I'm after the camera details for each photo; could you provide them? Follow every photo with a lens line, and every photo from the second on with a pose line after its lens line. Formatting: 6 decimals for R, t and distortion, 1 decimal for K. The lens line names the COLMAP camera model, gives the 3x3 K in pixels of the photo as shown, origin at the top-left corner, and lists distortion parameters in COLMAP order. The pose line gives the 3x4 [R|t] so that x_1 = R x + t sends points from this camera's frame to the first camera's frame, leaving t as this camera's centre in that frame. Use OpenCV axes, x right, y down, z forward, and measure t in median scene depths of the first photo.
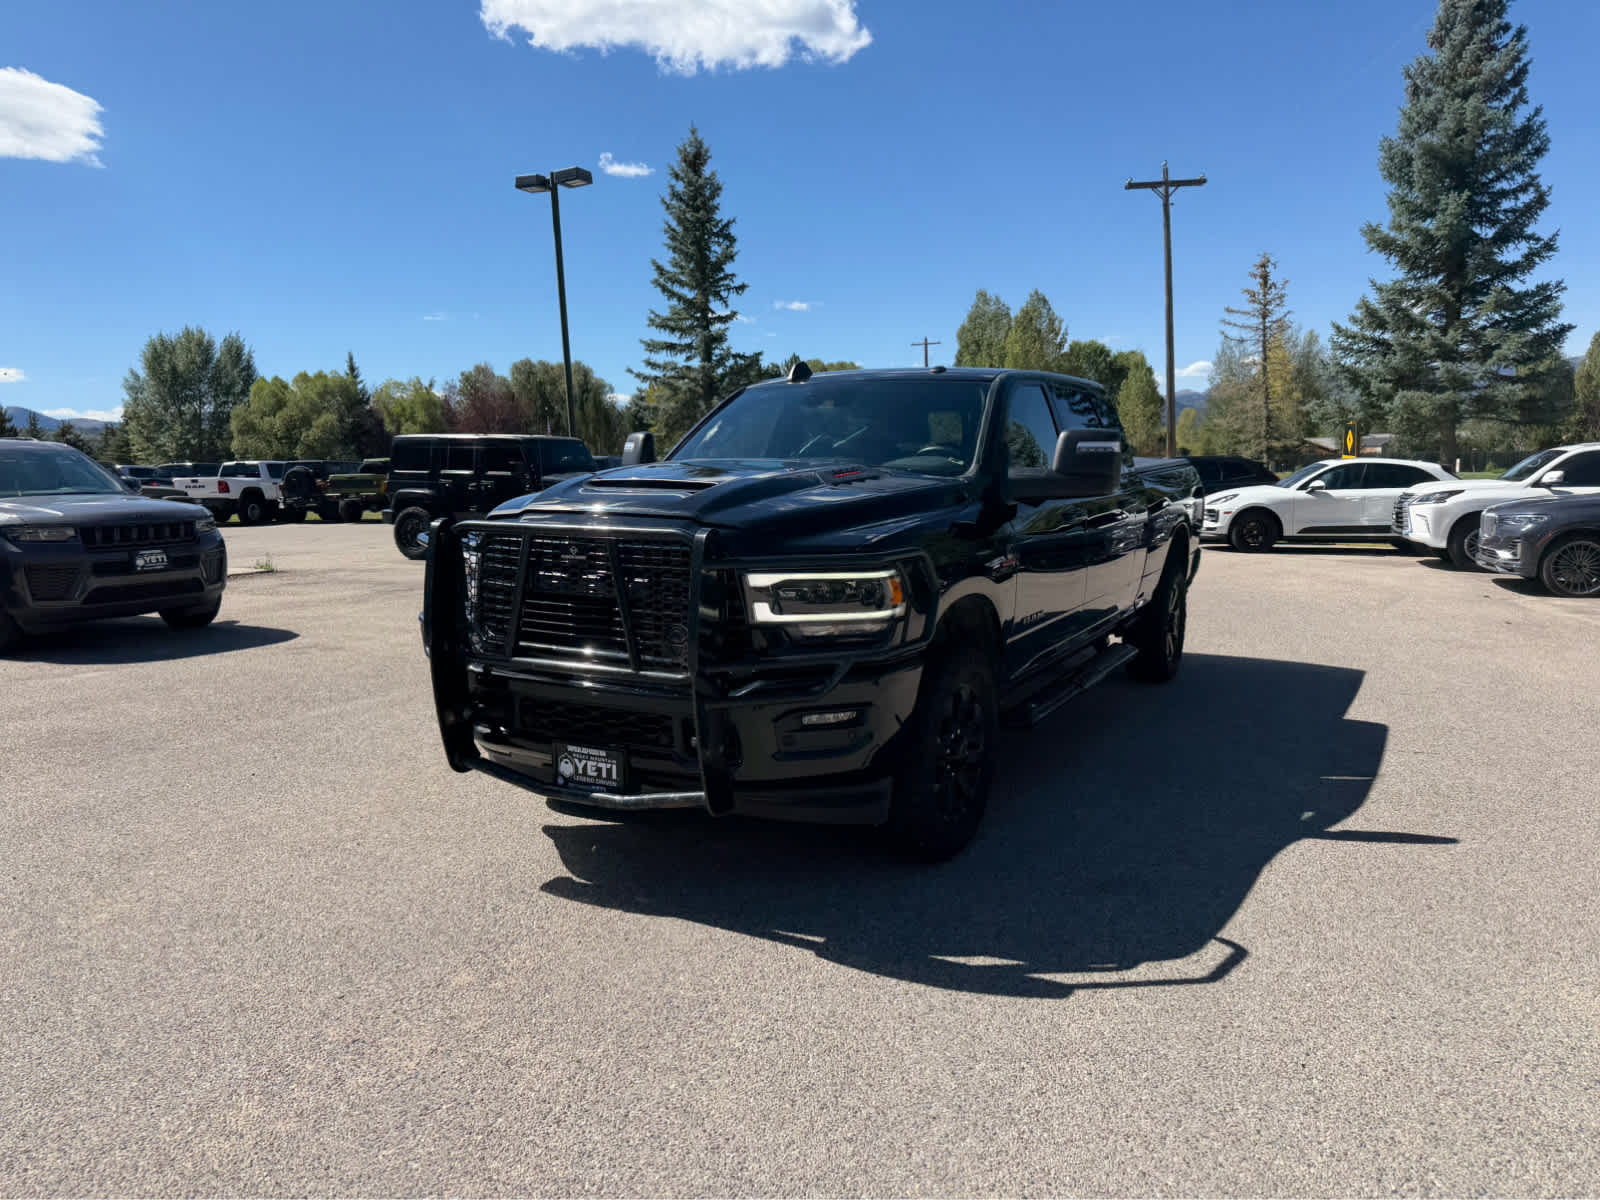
lens RADIAL K [[1135.0, 0, 804.3], [0, 1135.0, 616.8], [0, 0, 1]] dist [0.020819, -0.031010]
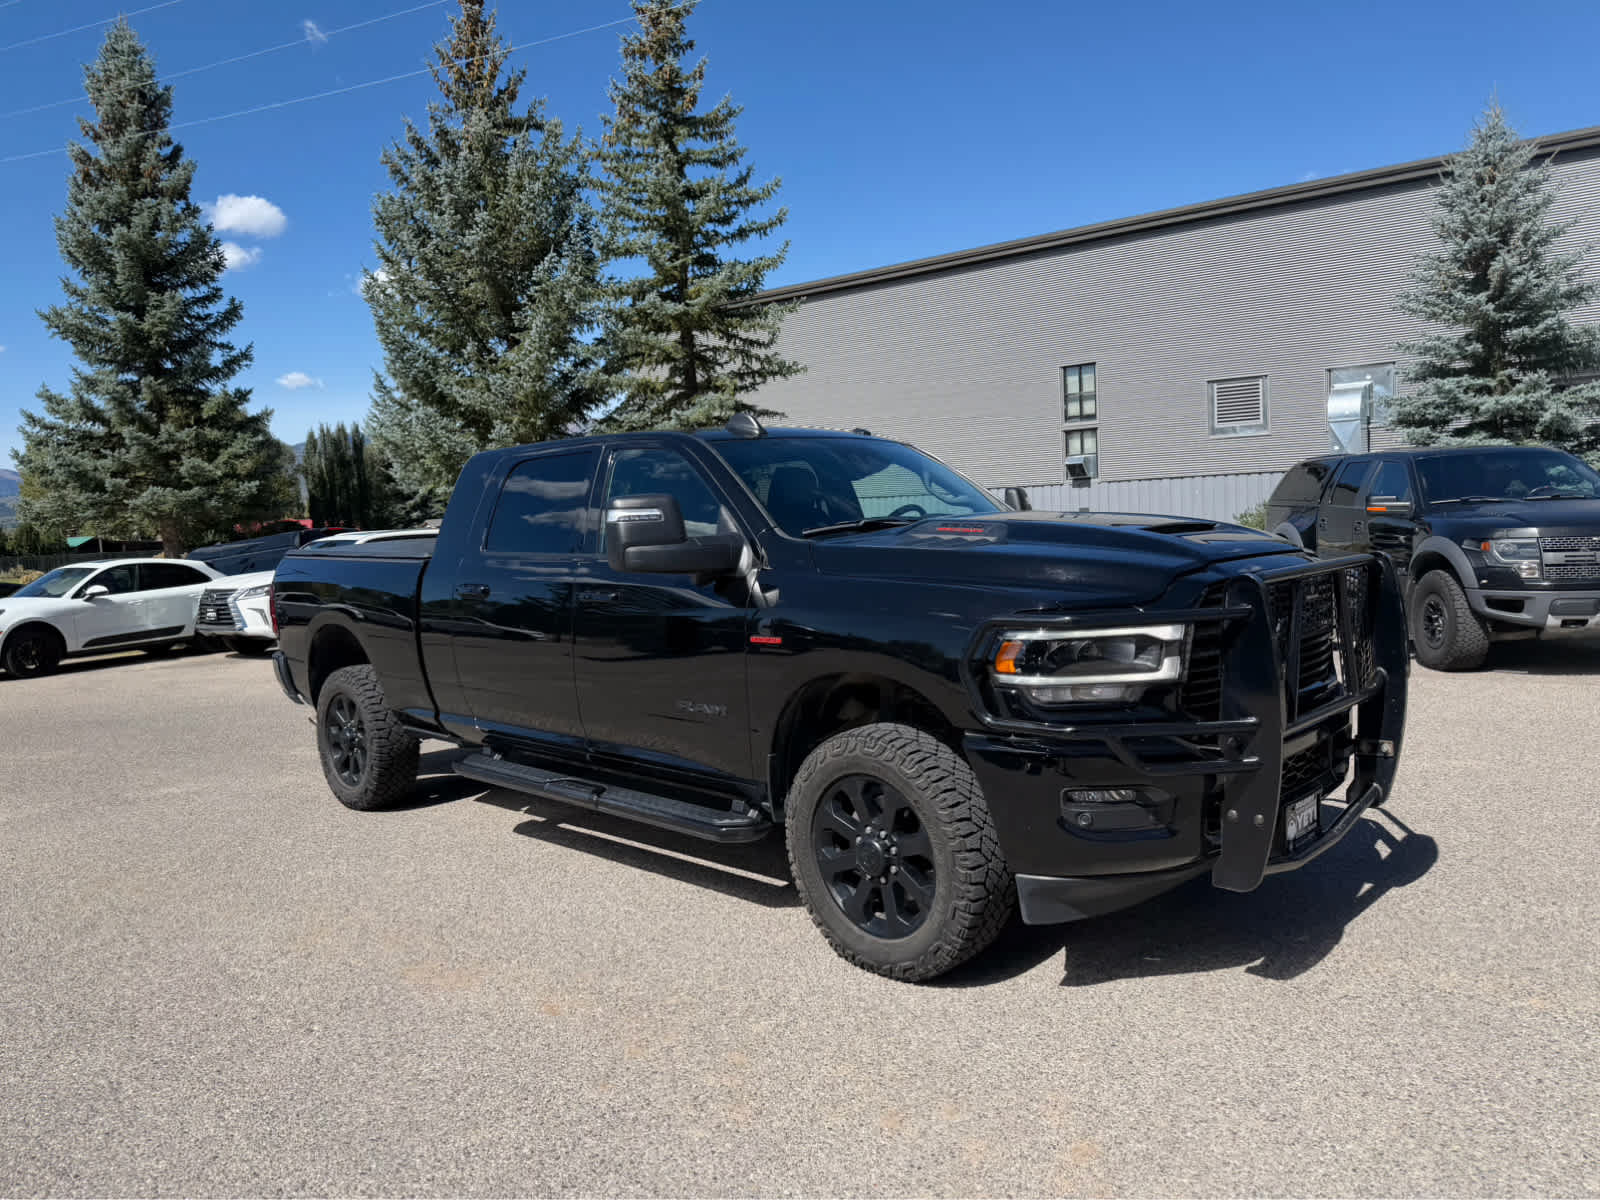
lens RADIAL K [[1135.0, 0, 812.8], [0, 1135.0, 601.2], [0, 0, 1]] dist [0.020819, -0.031010]
pose [[0.258463, -0.081877, 0.962545, -0.247225], [0.186650, 0.981859, 0.033401, -0.031961], [-0.947818, 0.171026, 0.269056, 0.226822]]
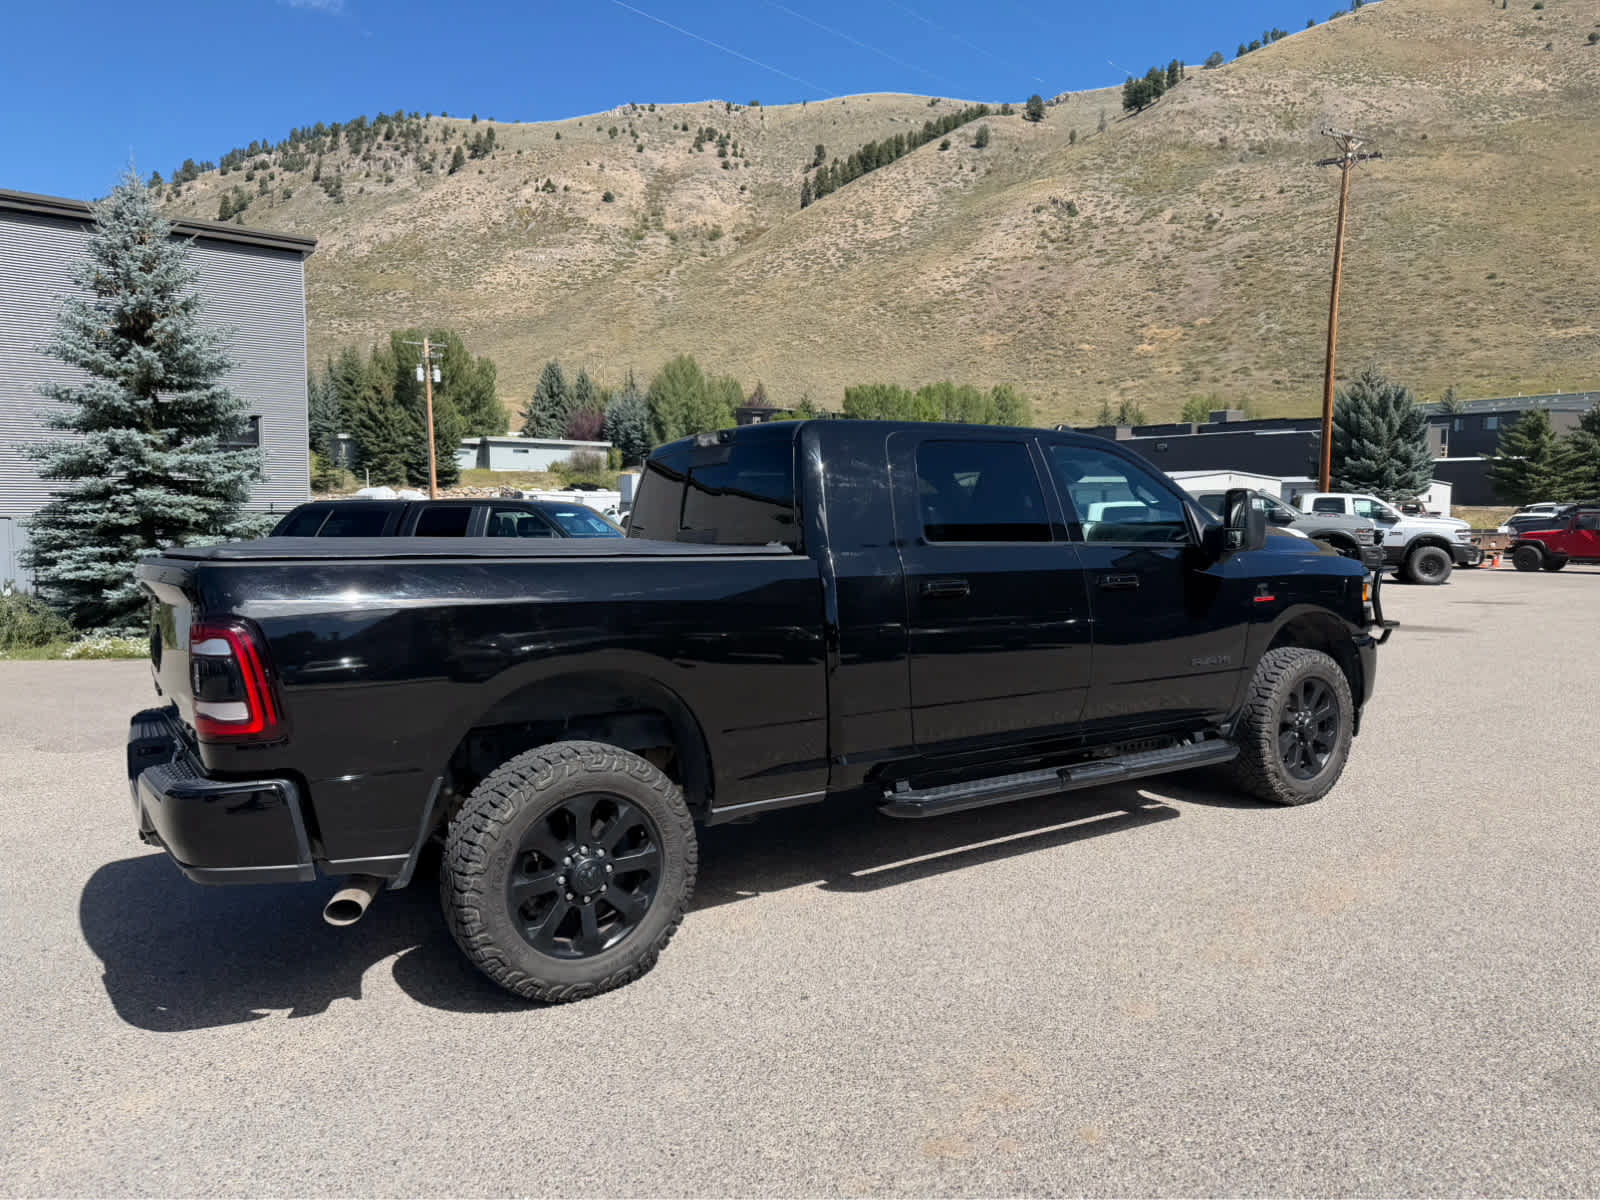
lens RADIAL K [[1135.0, 0, 814.0], [0, 1135.0, 595.1], [0, 0, 1]] dist [0.020819, -0.031010]
pose [[-0.891013, -0.007606, 0.453914, -0.078107], [0.085991, 0.978931, 0.185200, -0.085357], [-0.445759, 0.204049, -0.871587, 0.602653]]
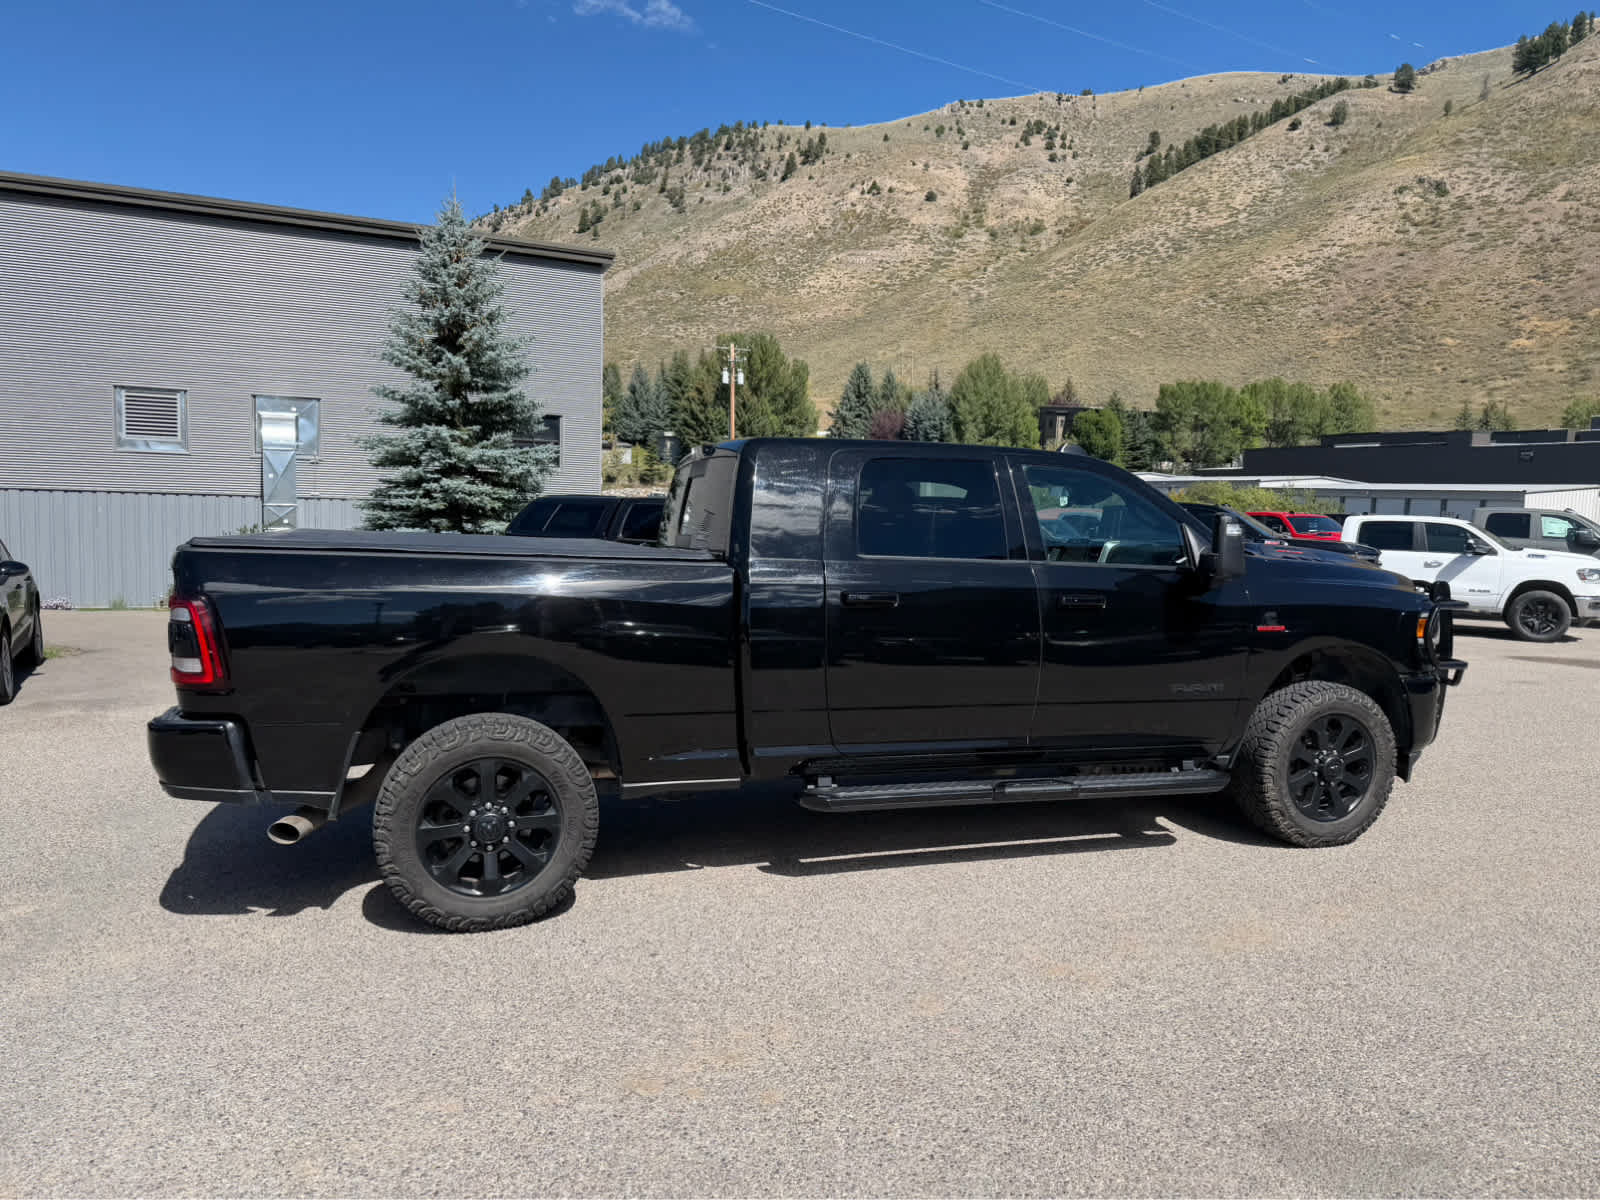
lens RADIAL K [[1135.0, 0, 813.4], [0, 1135.0, 615.0], [0, 0, 1]] dist [0.020819, -0.031010]
pose [[-0.738173, -0.062079, 0.671749, -0.154748], [0.081697, 0.980202, 0.180359, -0.083289], [-0.669646, 0.188016, -0.718487, 0.572211]]
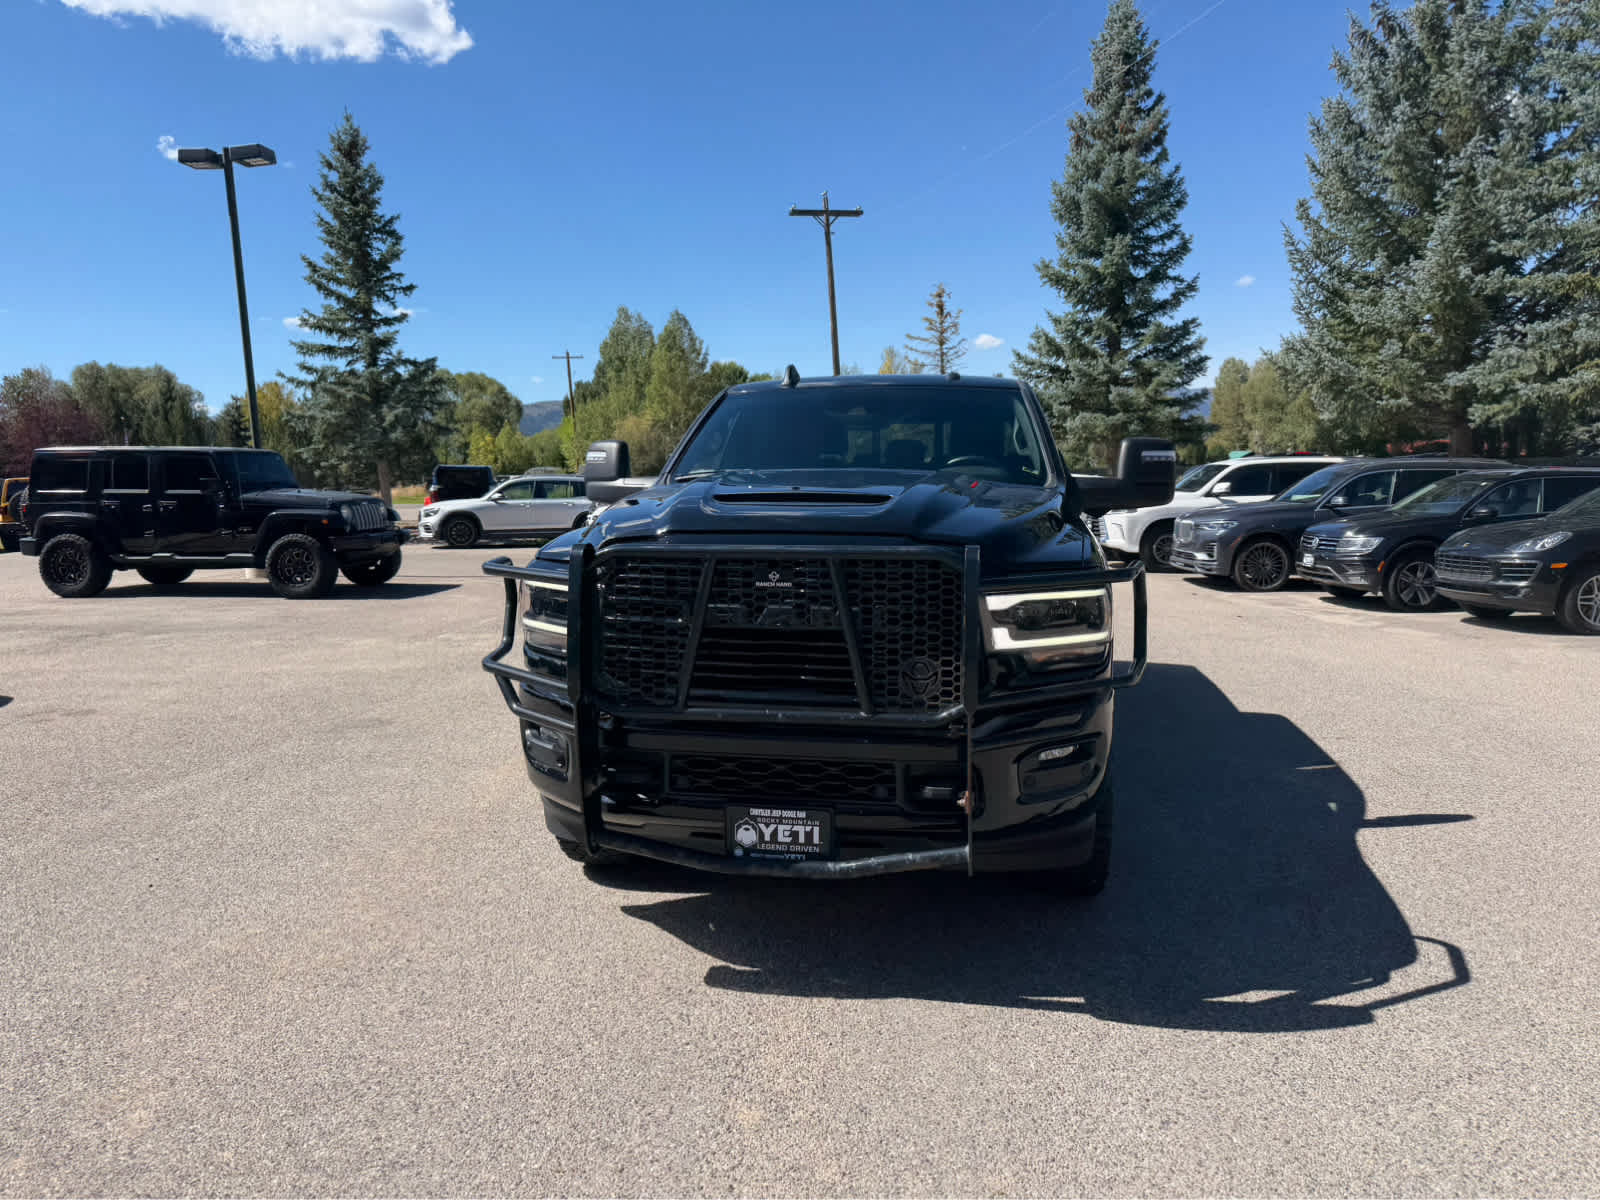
lens RADIAL K [[1135.0, 0, 805.4], [0, 1135.0, 620.7], [0, 0, 1]] dist [0.020819, -0.031010]
pose [[0.946772, -0.043675, 0.318929, -0.088802], [0.047295, 0.998874, -0.003611, -0.004196], [-0.318412, 0.018503, 0.947772, 0.039719]]
